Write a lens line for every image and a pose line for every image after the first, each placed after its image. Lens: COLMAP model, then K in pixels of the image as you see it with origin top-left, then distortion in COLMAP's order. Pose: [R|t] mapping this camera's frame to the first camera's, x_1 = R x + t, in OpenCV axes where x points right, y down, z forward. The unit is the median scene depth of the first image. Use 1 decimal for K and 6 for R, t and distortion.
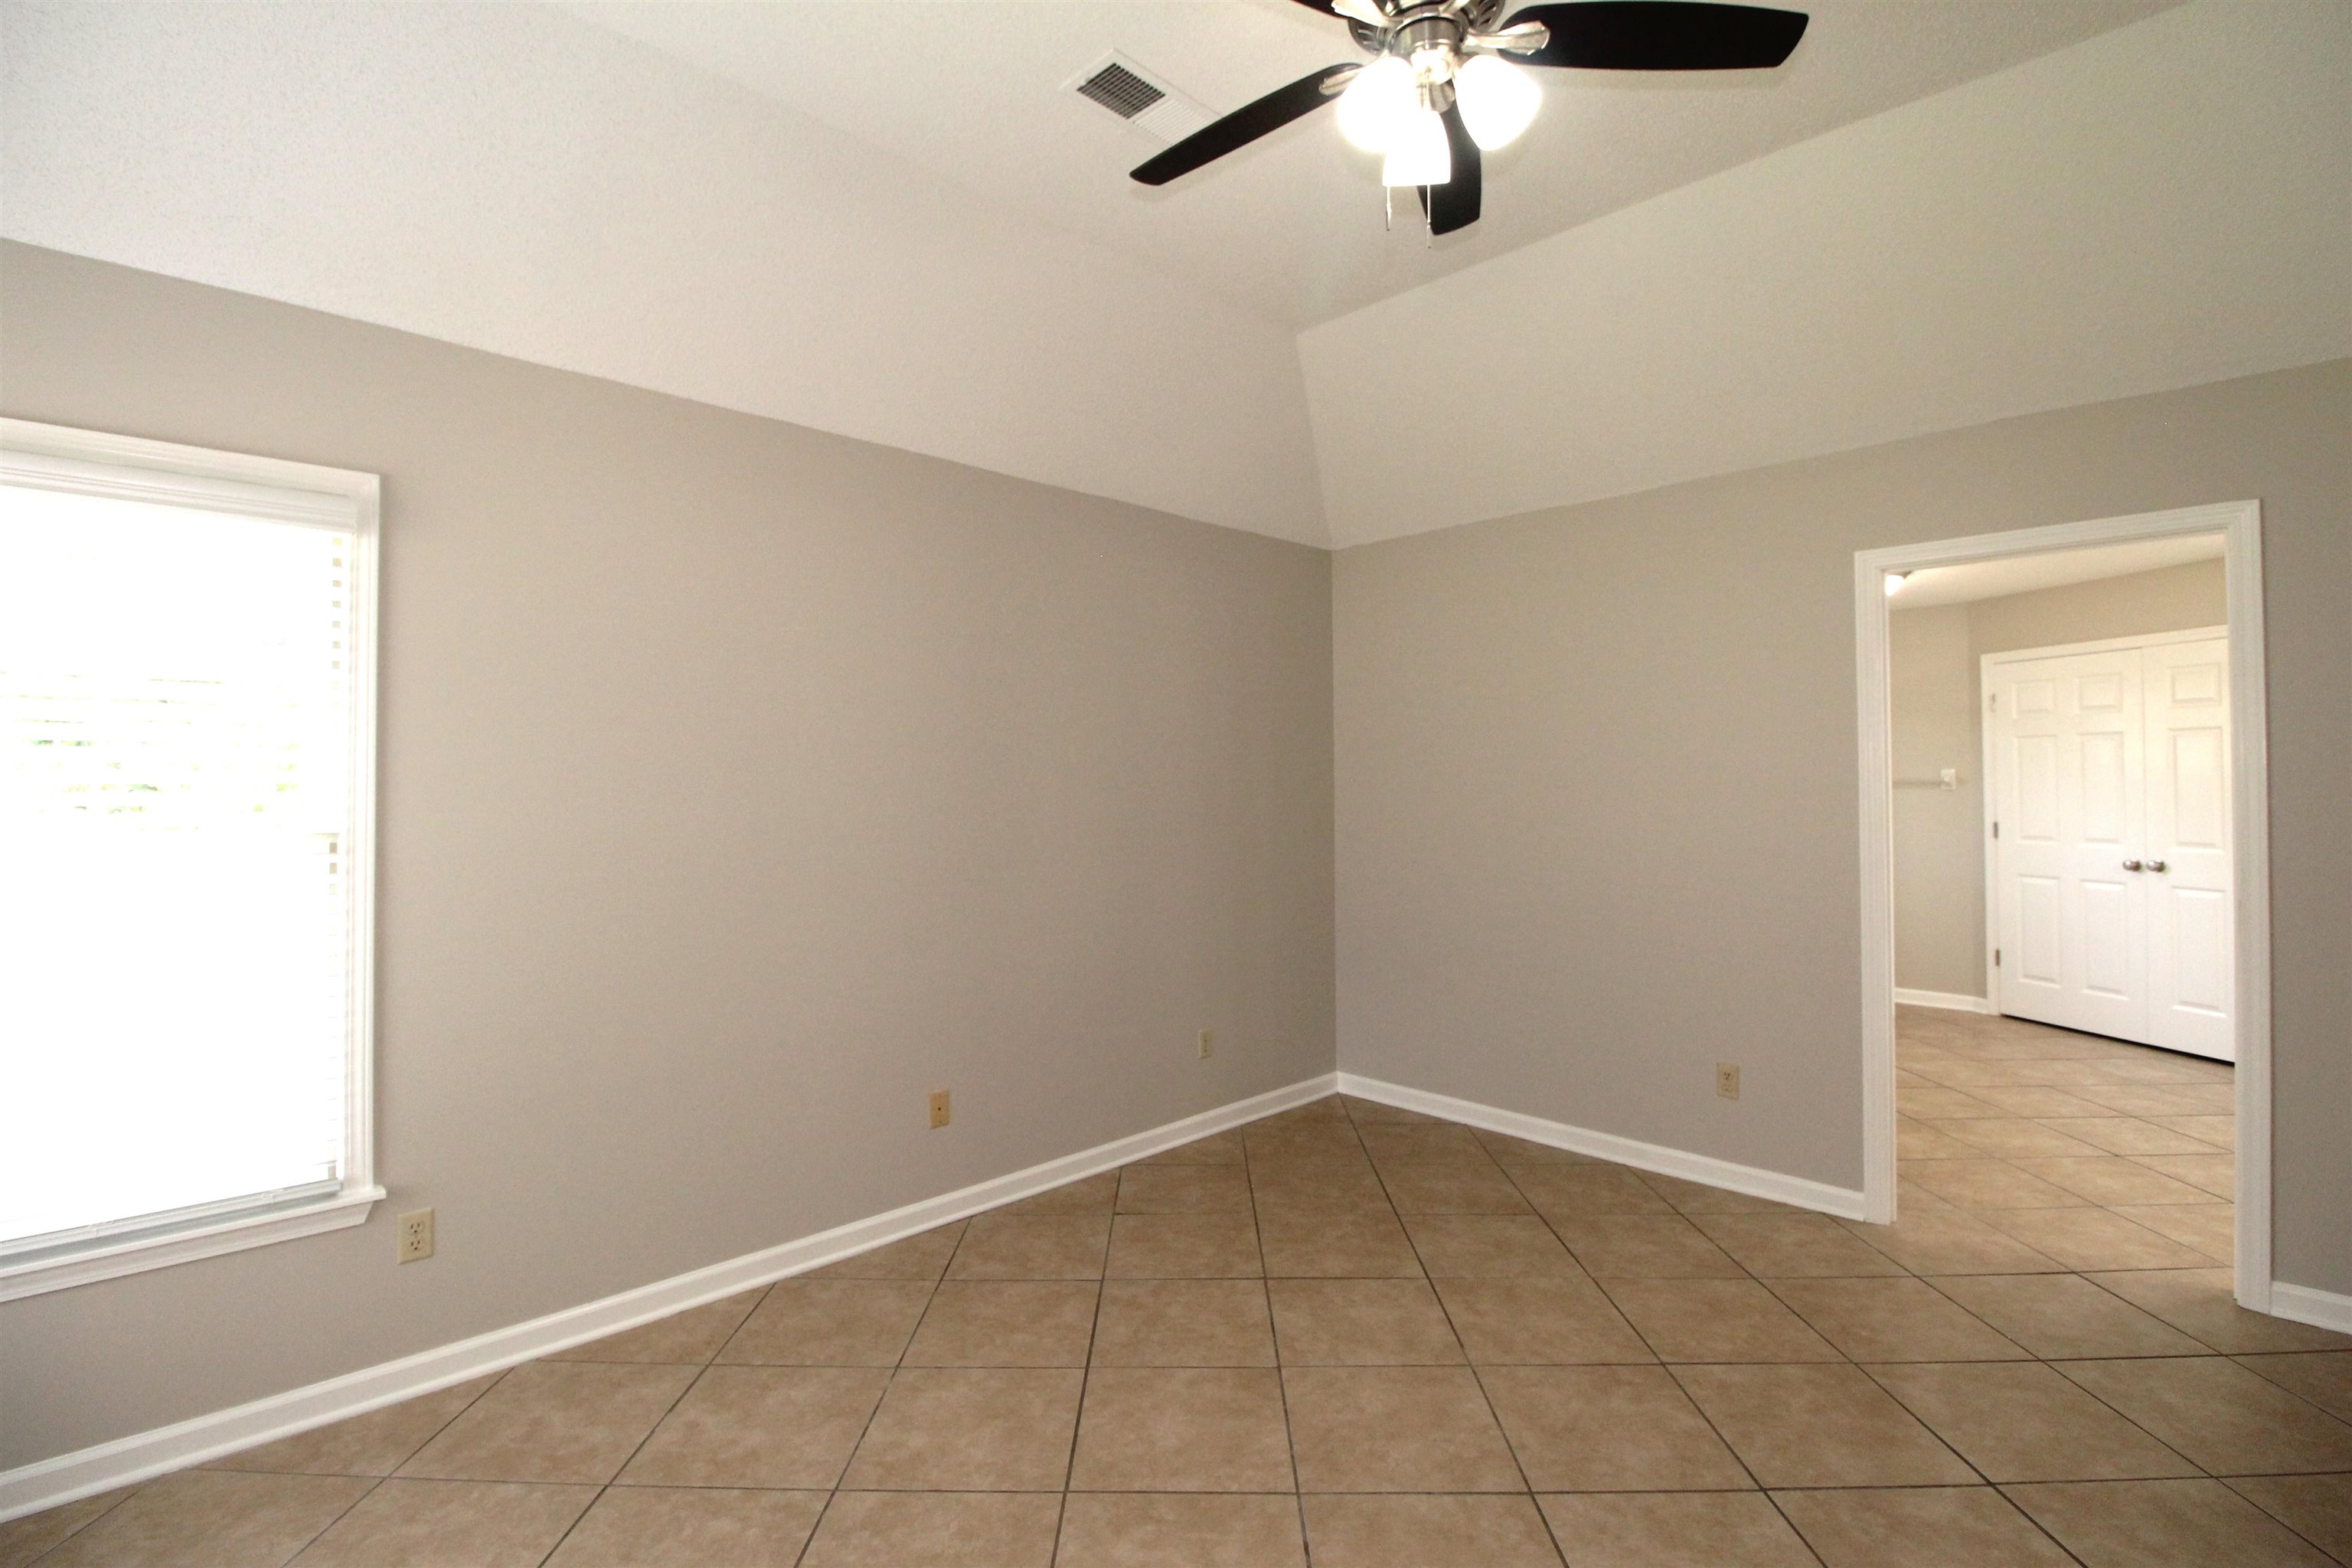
lens RADIAL K [[1094.2, 0, 1179.9], [0, 1094.2, 763.6], [0, 0, 1]] dist [-0.019502, -0.000639]
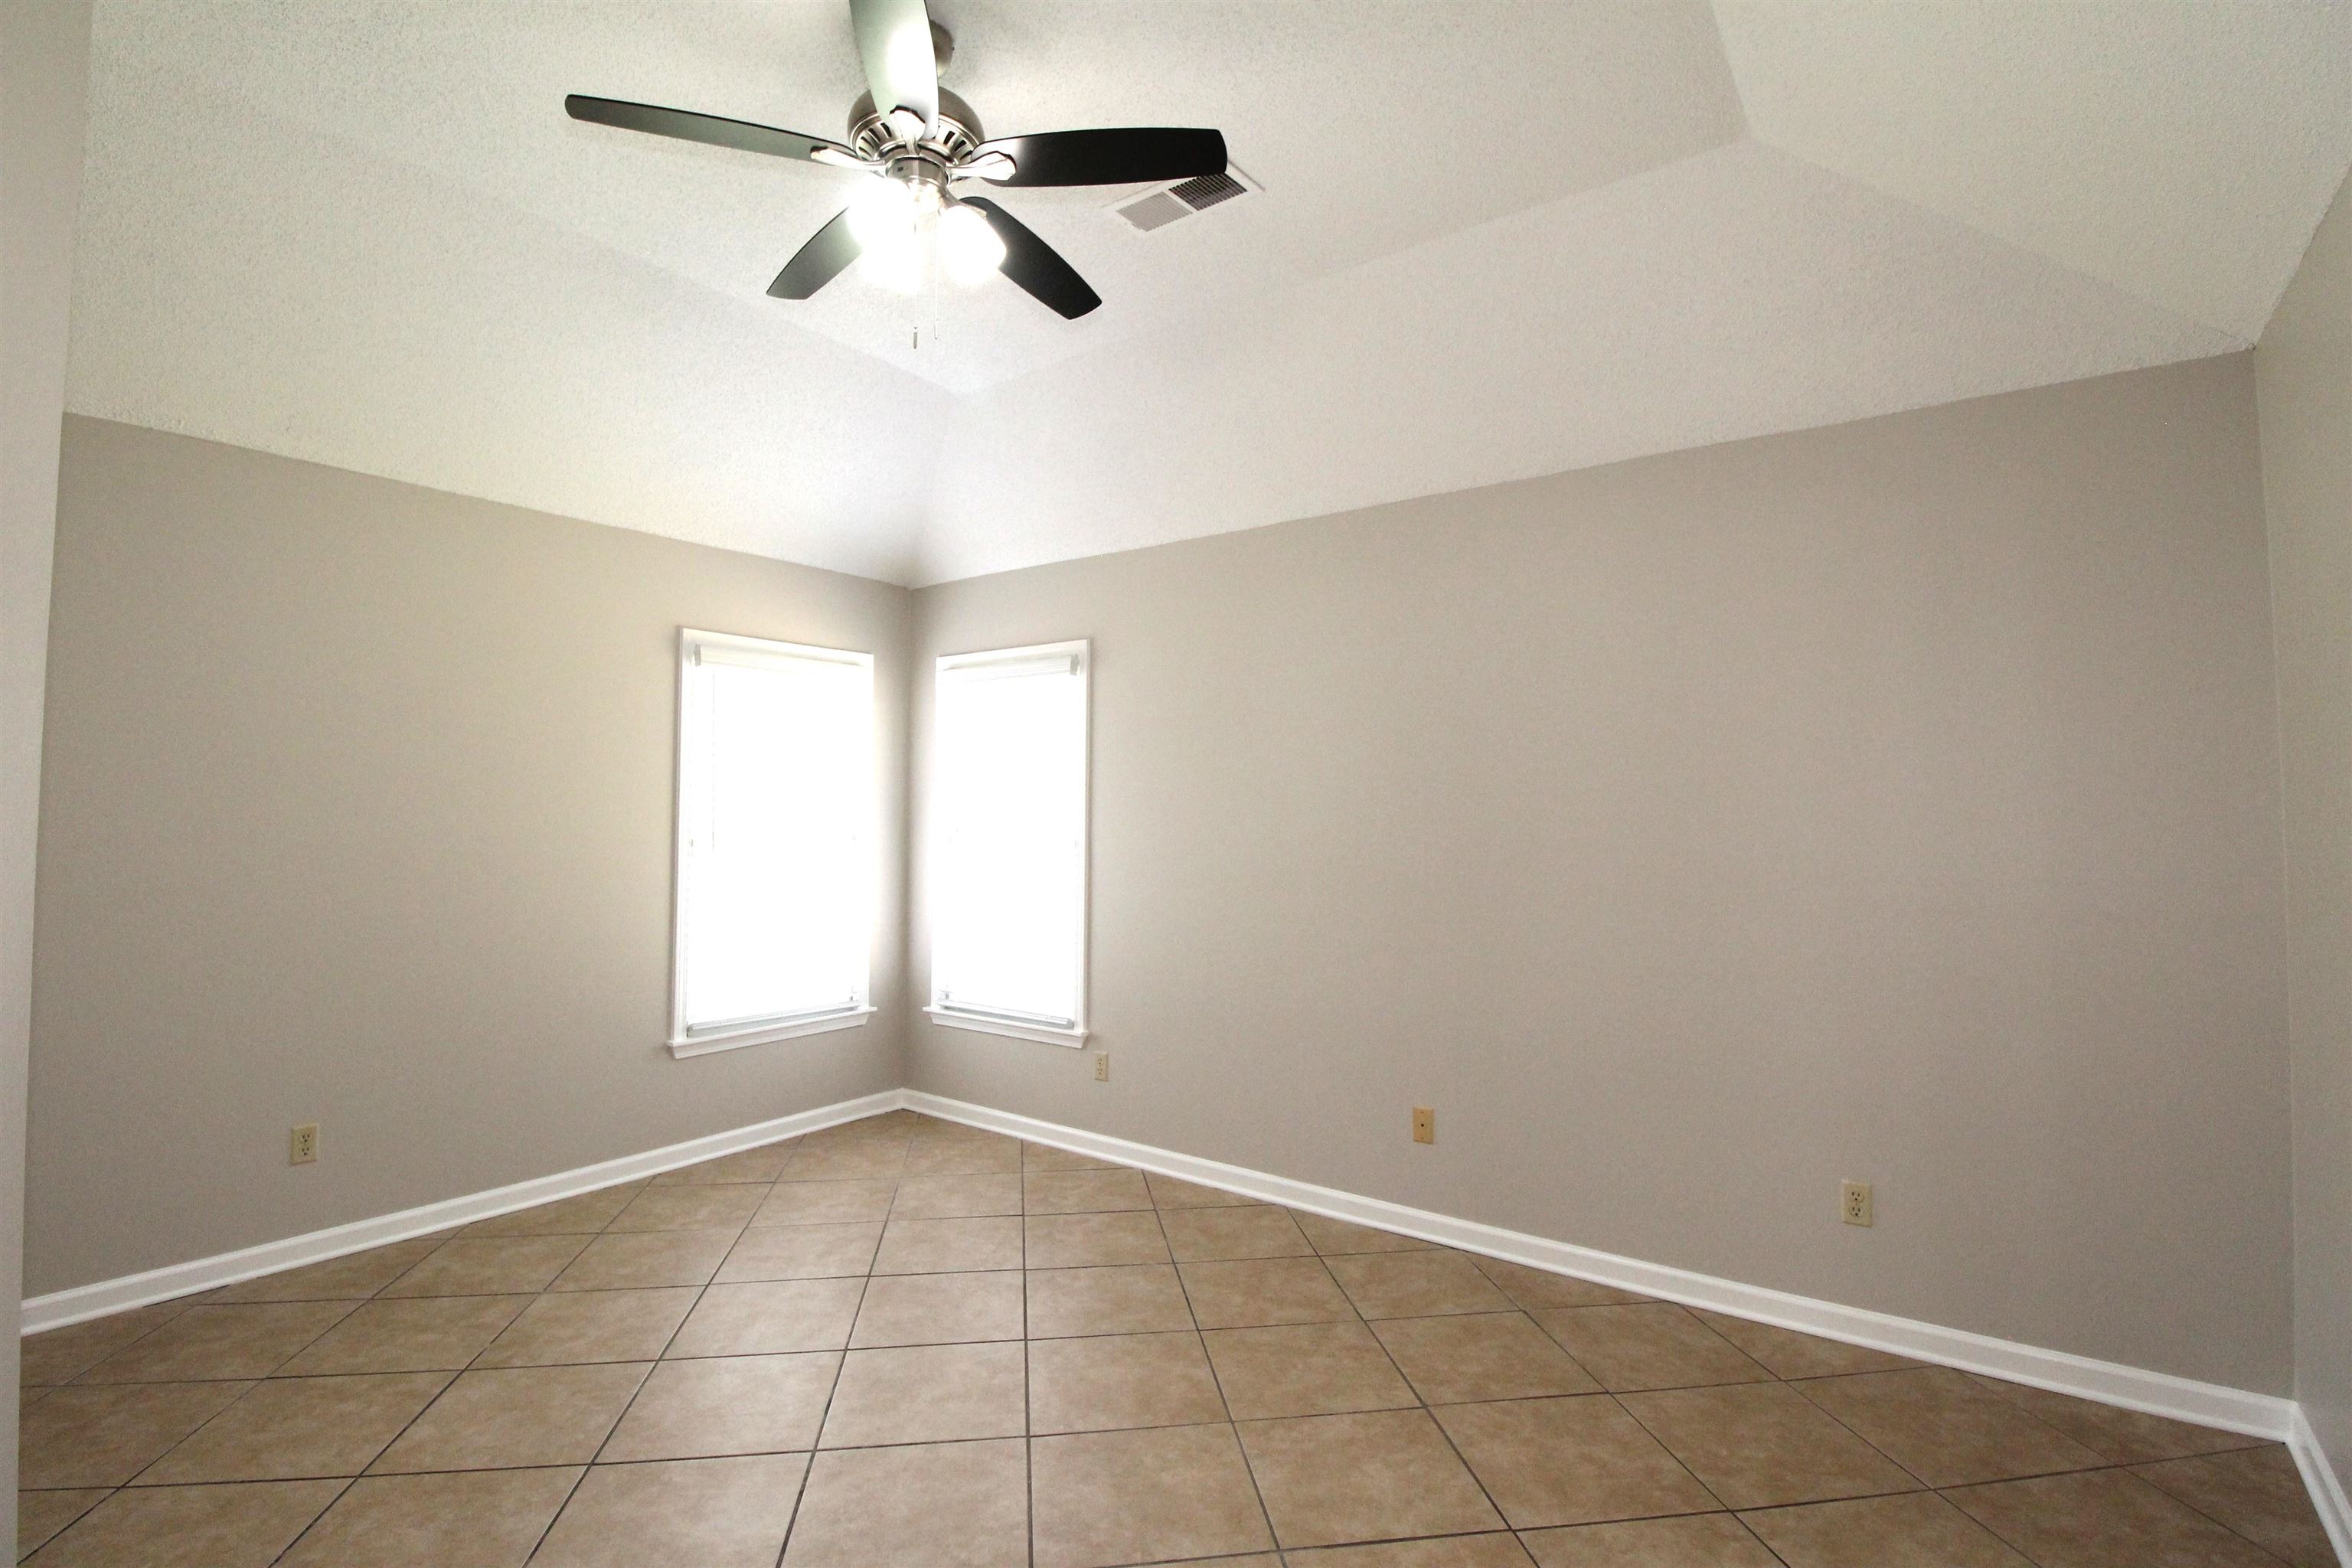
lens RADIAL K [[1119.6, 0, 1176.0], [0, 1119.6, 784.0], [0, 0, 1]] dist [0.001936, -0.000136]
pose [[0.153522, -0.022849, -0.987881, 1.174776], [0.004390, 0.999739, -0.022441, 0.021916], [0.988136, -0.000892, 0.153582, 0.885556]]
